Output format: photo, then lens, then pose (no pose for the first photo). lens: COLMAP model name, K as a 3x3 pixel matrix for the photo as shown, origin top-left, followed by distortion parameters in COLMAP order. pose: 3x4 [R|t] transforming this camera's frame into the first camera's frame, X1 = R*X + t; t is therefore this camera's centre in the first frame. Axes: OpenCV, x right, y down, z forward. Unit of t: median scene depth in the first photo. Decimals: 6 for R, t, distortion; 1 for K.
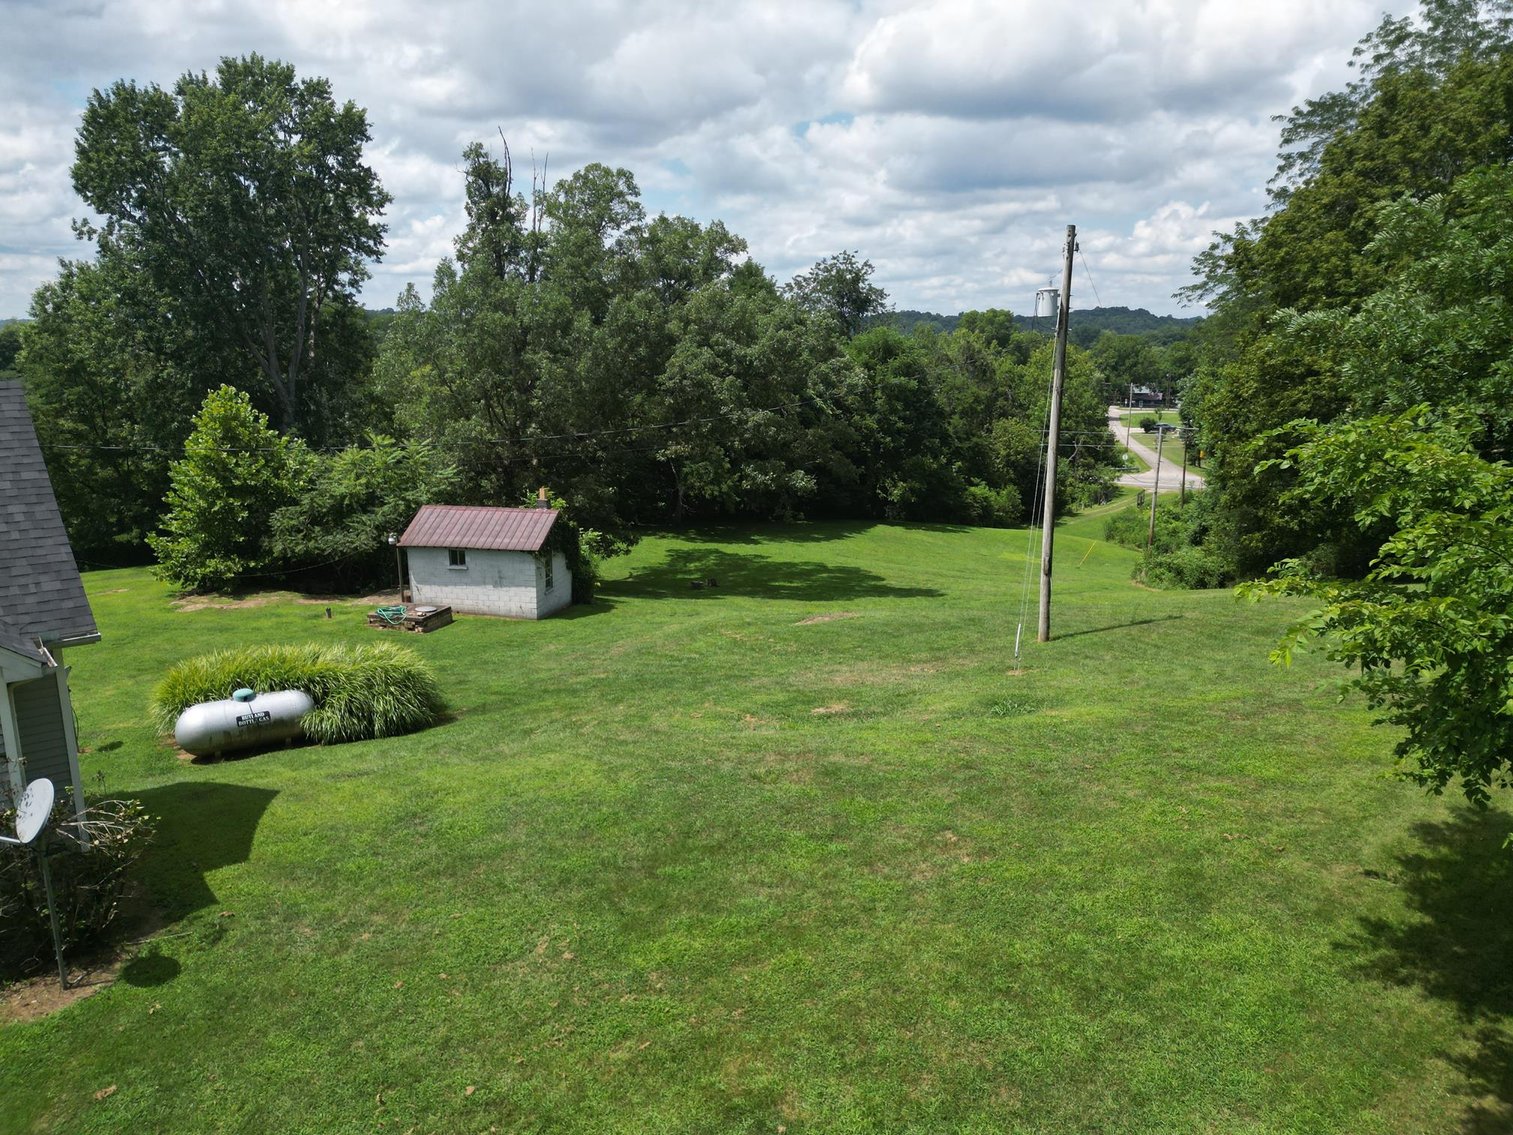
lens RADIAL K [[1063.6, 0, 763.7], [0, 1063.6, 564.2], [0, 0, 1]] dist [0.074856, -0.069665]
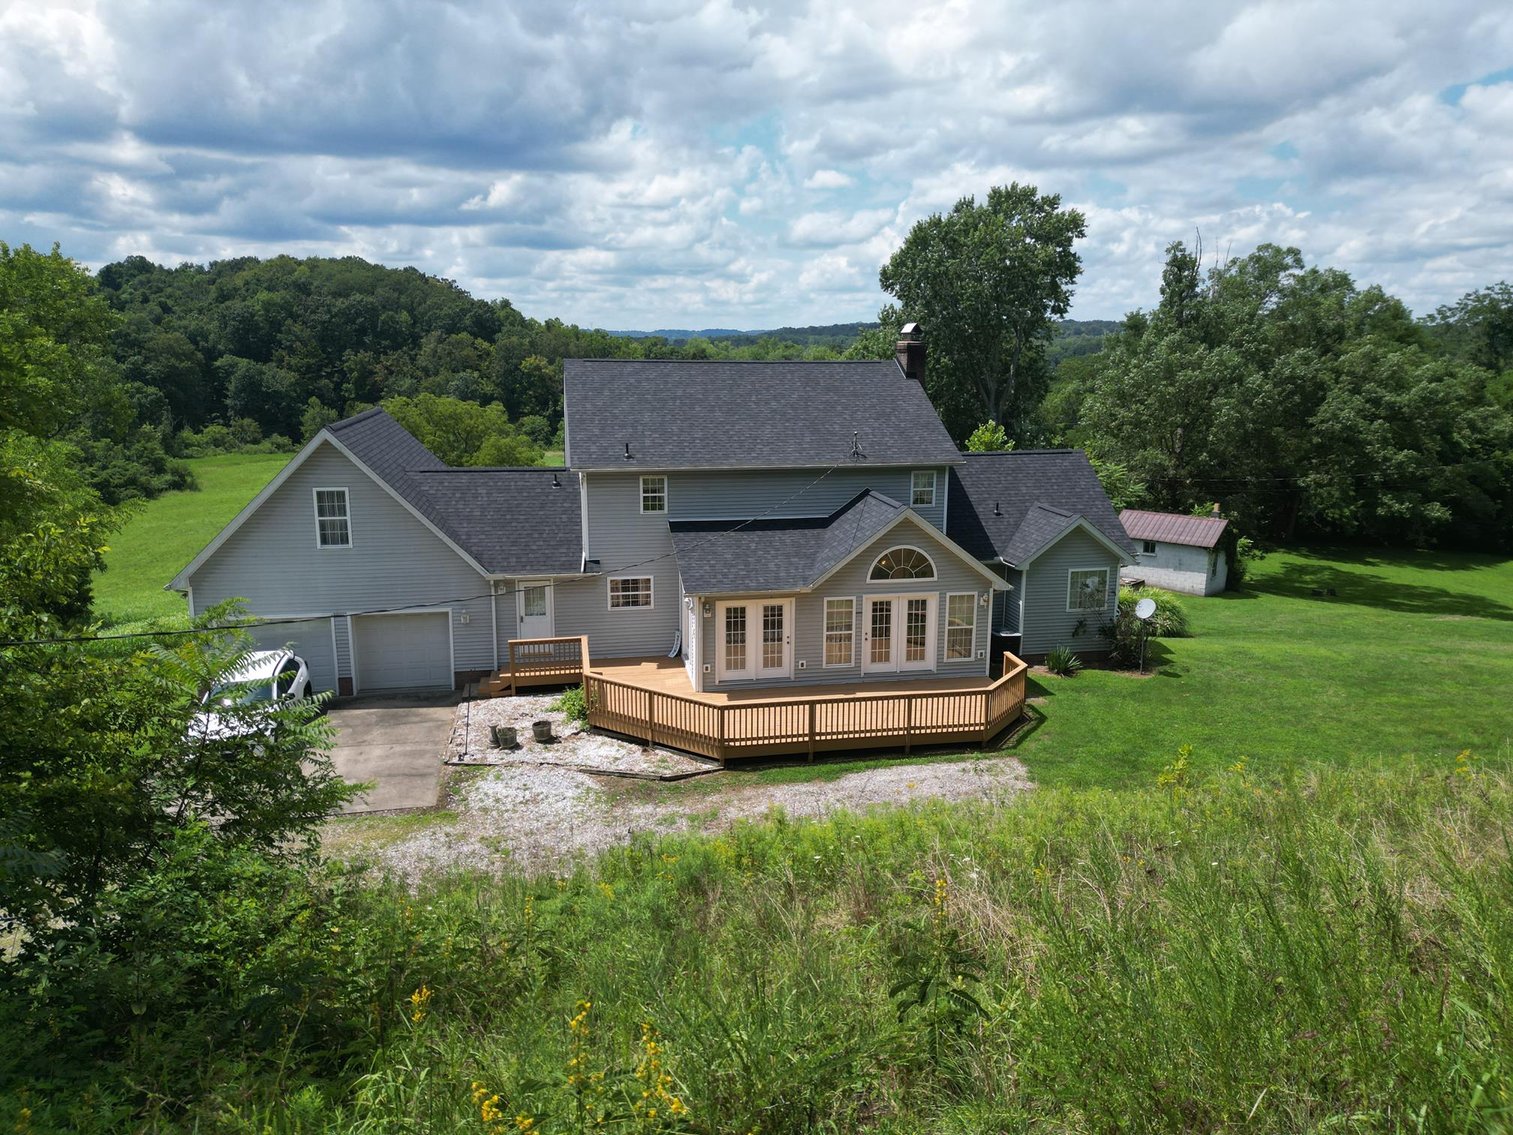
lens RADIAL K [[1063.6, 0, 763.7], [0, 1063.6, 564.2], [0, 0, 1]] dist [0.074856, -0.069665]
pose [[0.875457, 0.100929, -0.472641, -0.043211], [-0.103270, 0.994430, 0.021070, 0.030287], [0.472135, 0.030364, 0.881003, -0.393322]]
